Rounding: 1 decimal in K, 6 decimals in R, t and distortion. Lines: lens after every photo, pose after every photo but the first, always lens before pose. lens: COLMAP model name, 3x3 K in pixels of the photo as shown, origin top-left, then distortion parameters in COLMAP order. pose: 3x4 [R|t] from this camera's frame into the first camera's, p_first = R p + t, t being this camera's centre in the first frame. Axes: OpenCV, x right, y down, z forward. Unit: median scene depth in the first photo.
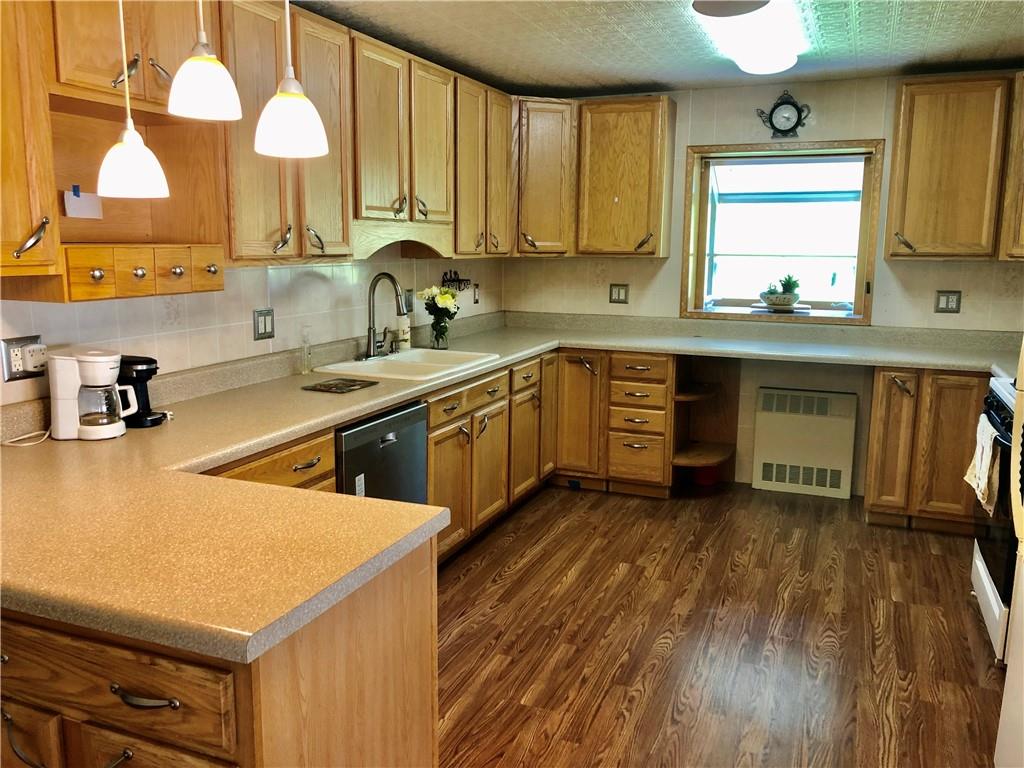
lens RADIAL K [[837.9, 0, 511.4], [0, 837.9, 381.5], [0, 0, 1]] dist [0.027182, -0.046570]
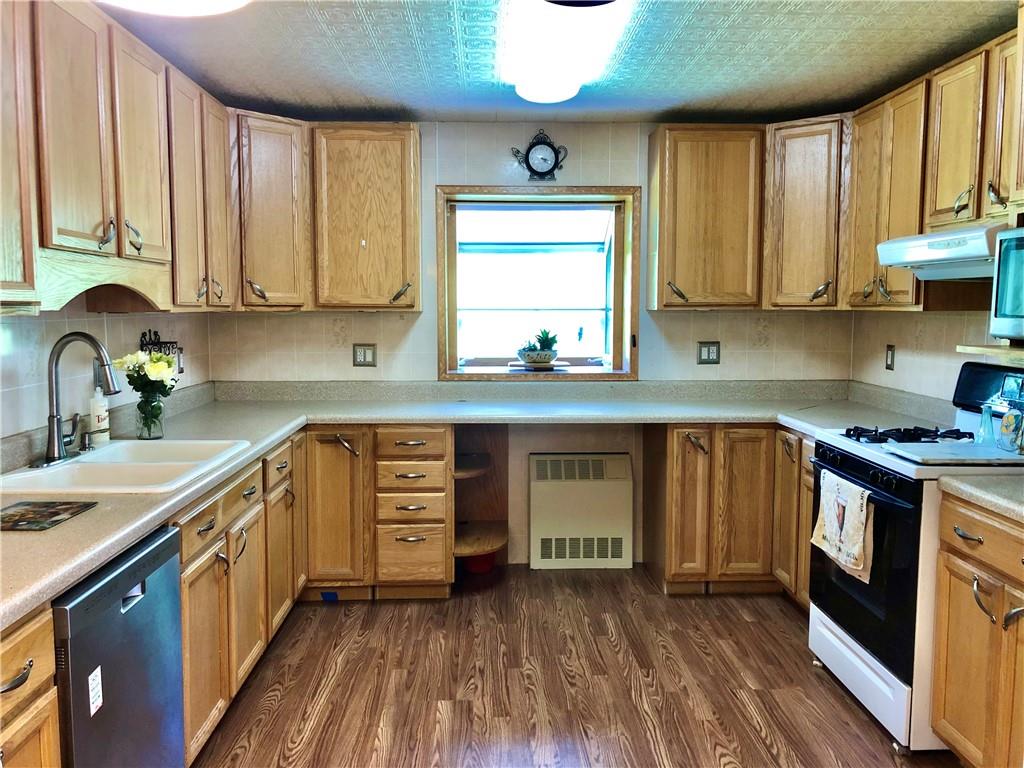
lens RADIAL K [[837.9, 0, 516.7], [0, 837.9, 378.0], [0, 0, 1]] dist [0.027182, -0.046570]
pose [[0.907176, -0.041833, 0.418667, -0.102040], [0.074849, 0.995219, -0.062744, -0.022280], [-0.414040, 0.088256, 0.905970, 0.221579]]
